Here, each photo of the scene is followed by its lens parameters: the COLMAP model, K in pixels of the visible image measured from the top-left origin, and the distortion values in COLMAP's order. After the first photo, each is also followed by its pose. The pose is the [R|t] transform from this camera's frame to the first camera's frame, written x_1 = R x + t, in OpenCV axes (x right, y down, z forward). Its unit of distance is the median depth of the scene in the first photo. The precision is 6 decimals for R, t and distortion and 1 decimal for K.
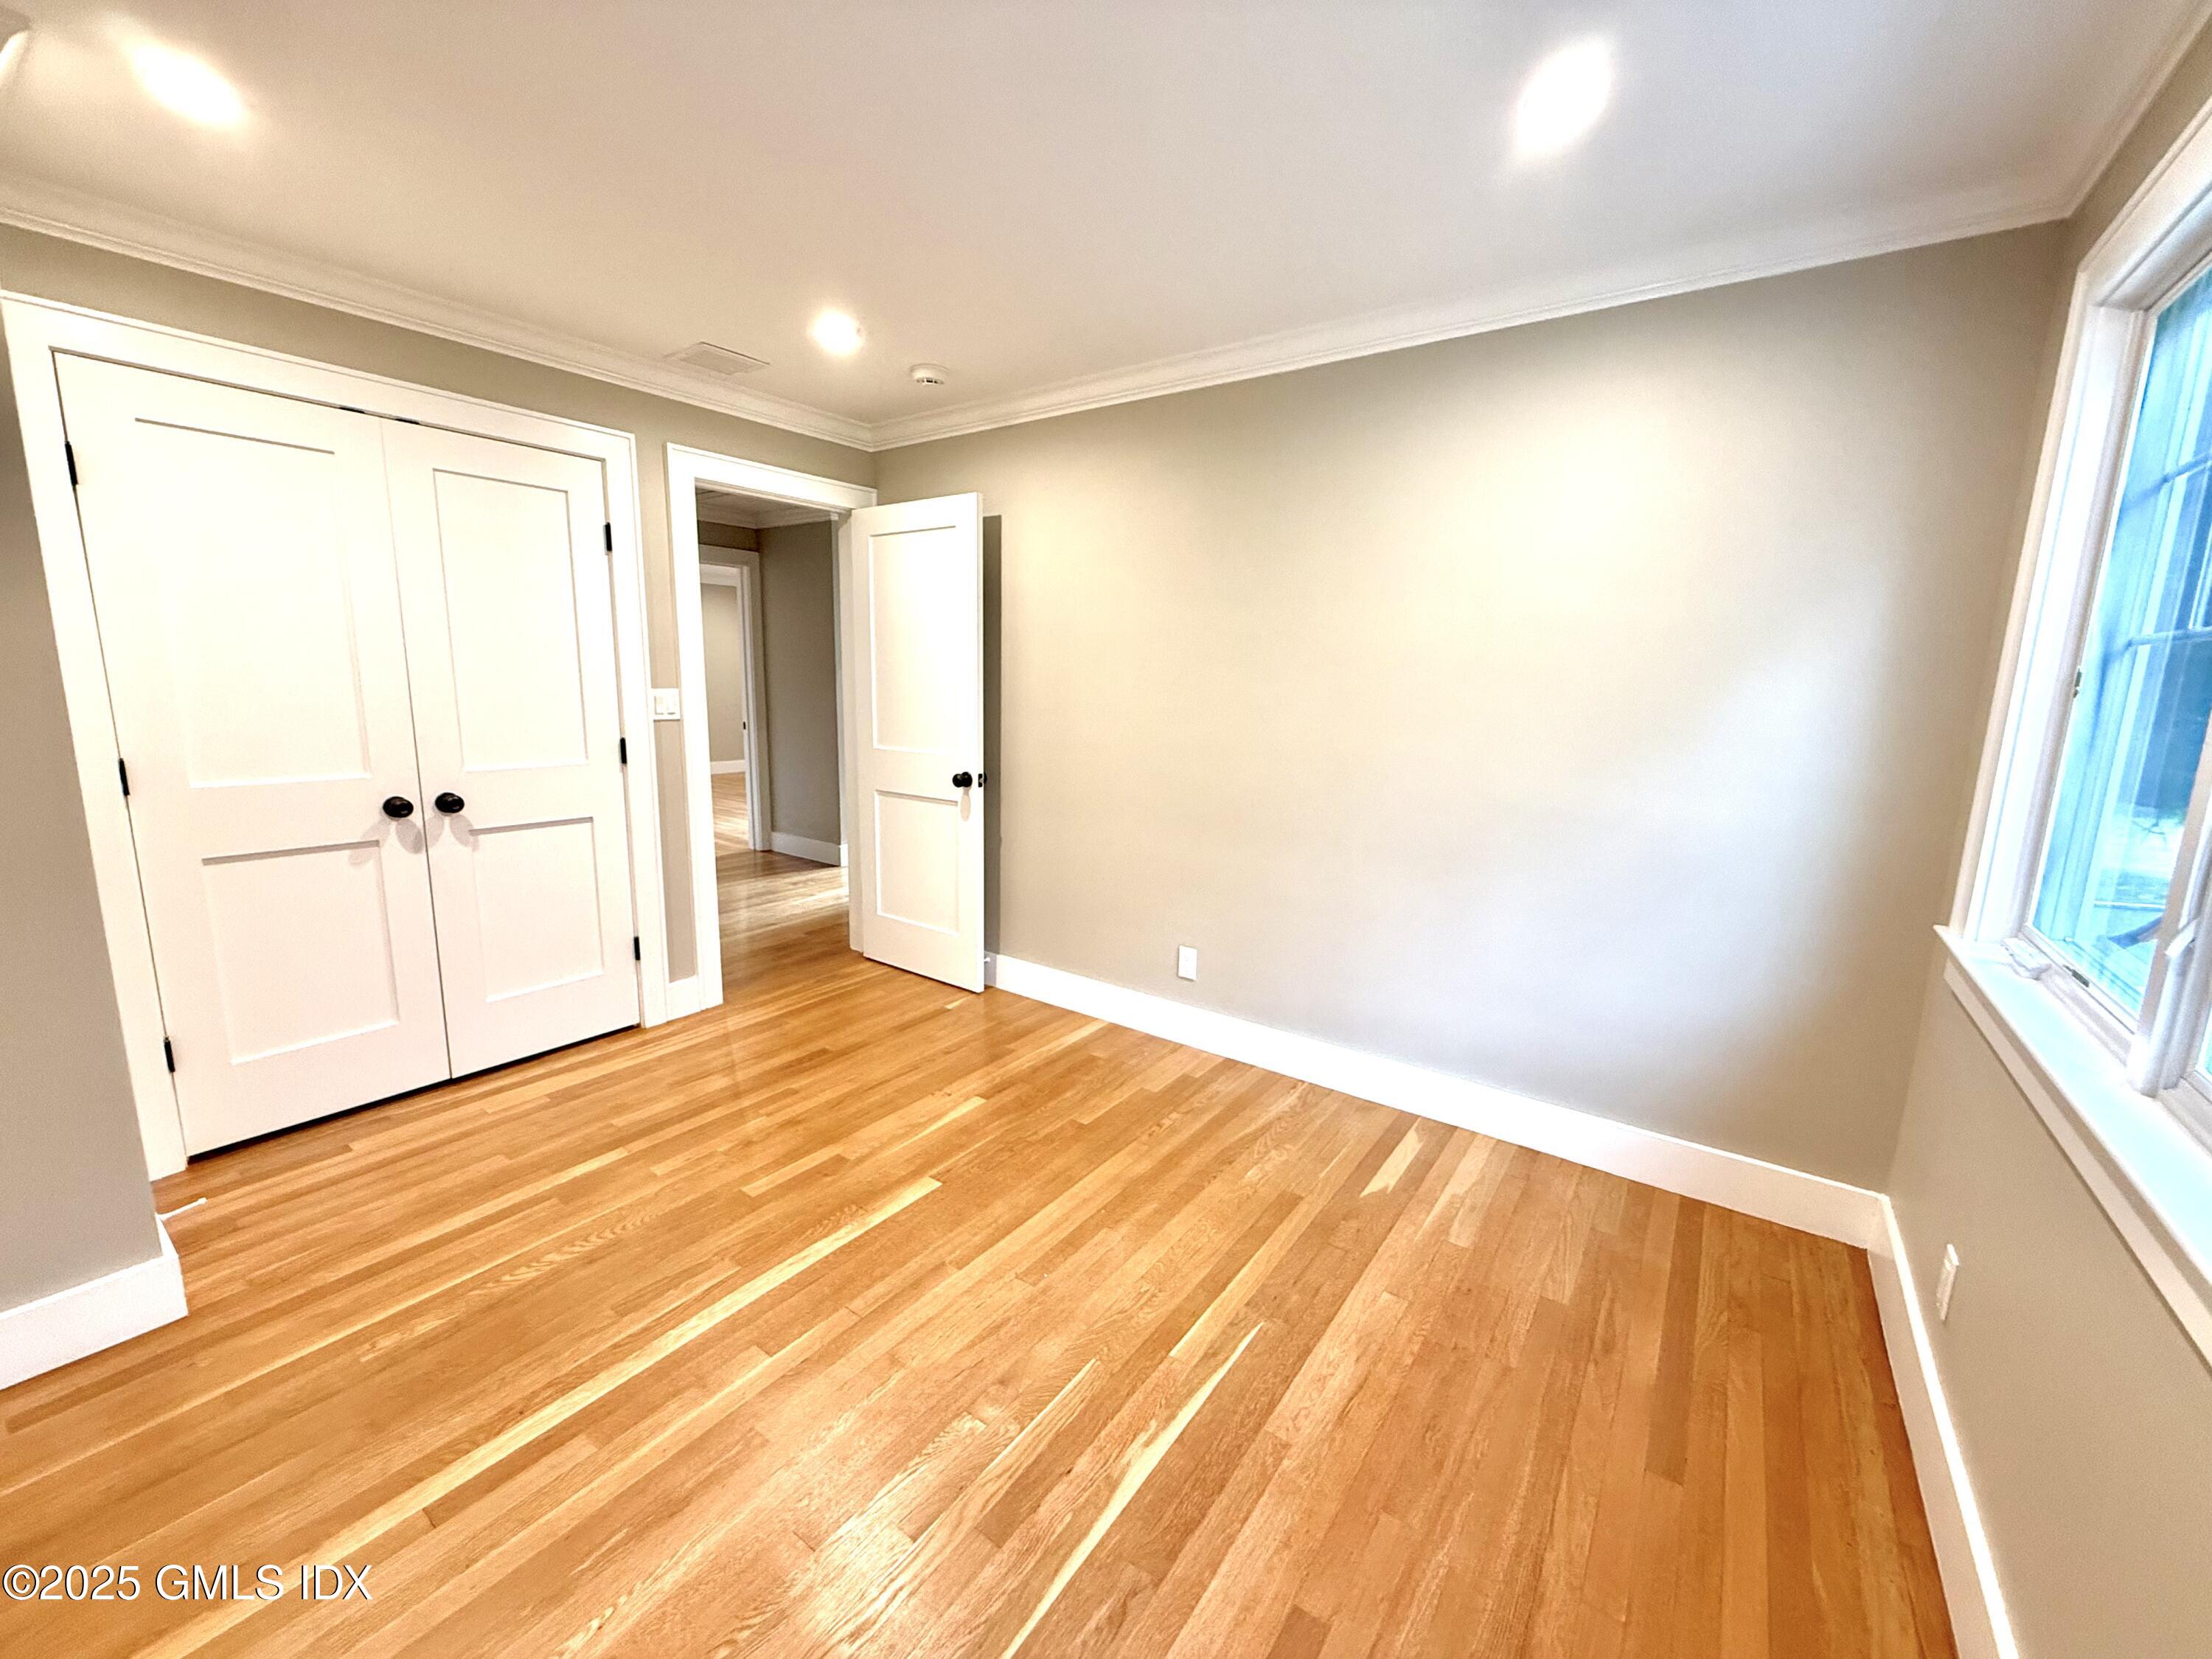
lens RADIAL K [[879.8, 0, 1100.0], [0, 879.8, 830.0], [0, 0, 1]] dist [-0.000432, 0.000274]
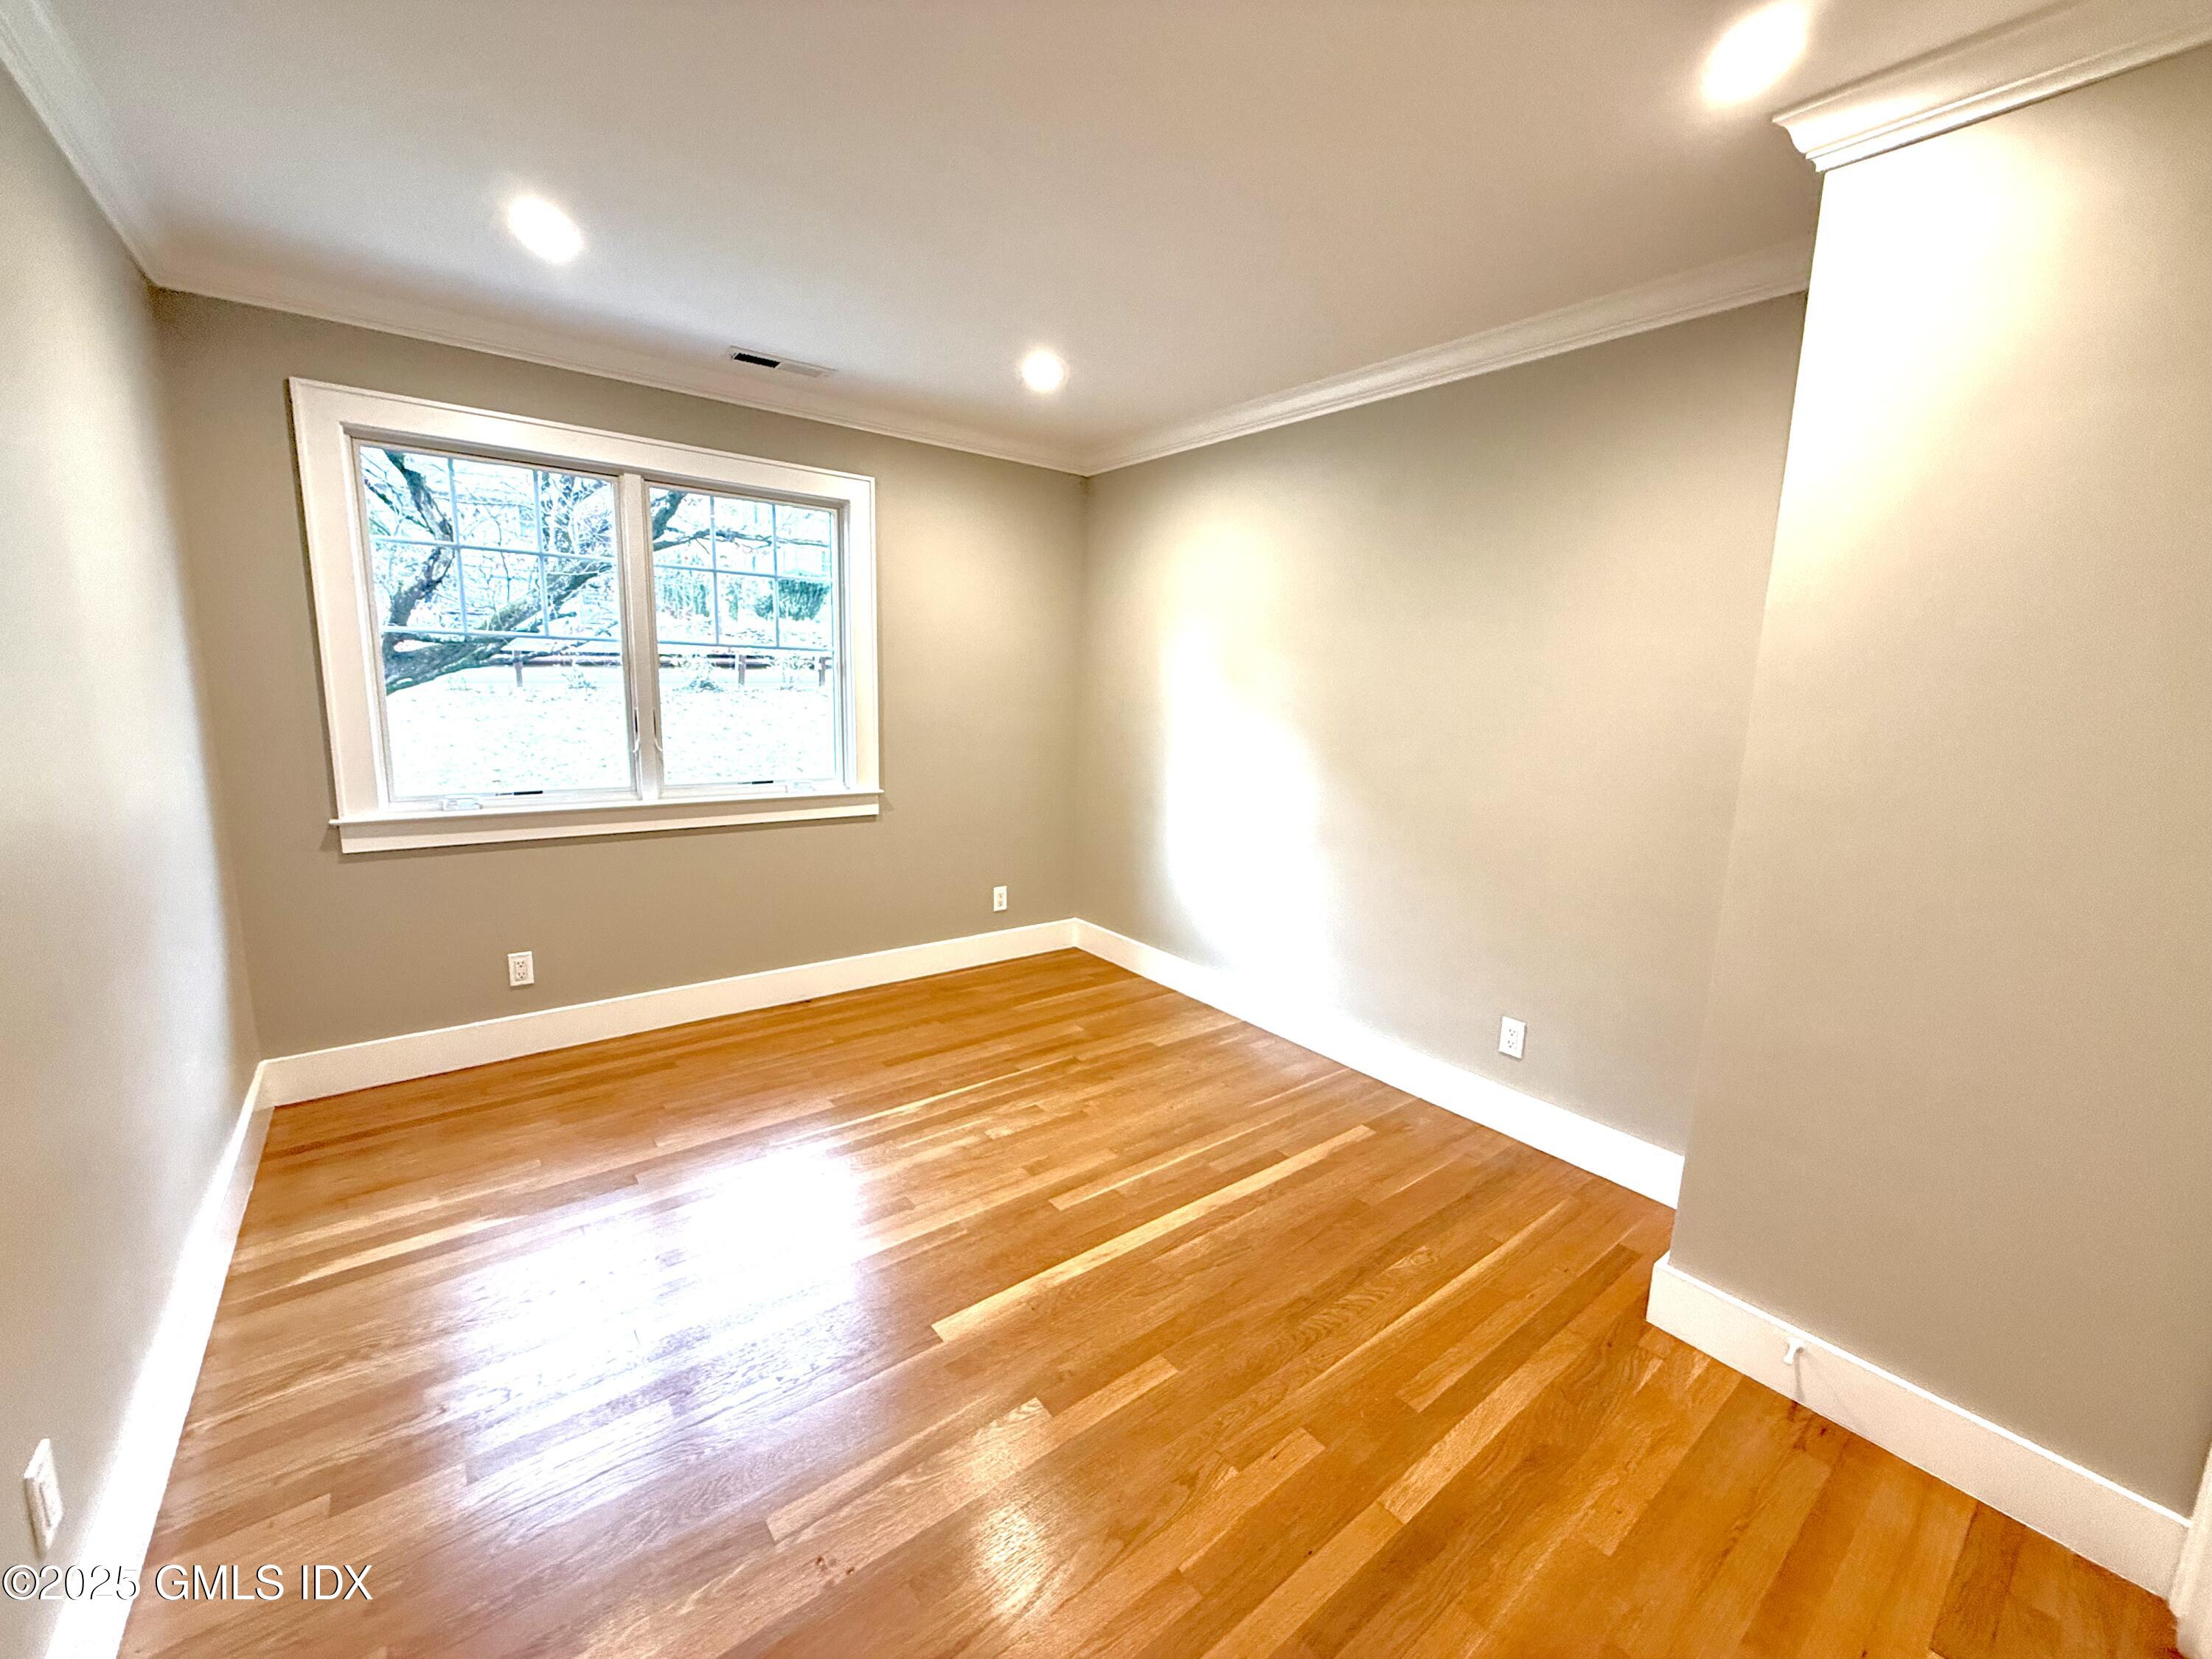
lens RADIAL K [[879.8, 0, 1100.0], [0, 879.8, 830.0], [0, 0, 1]] dist [-0.000432, 0.000274]
pose [[-0.960586, -0.097682, 0.260254, -0.550090], [-0.004986, 0.942130, 0.335212, -0.320920], [-0.277937, 0.320702, -0.905484, 1.729230]]
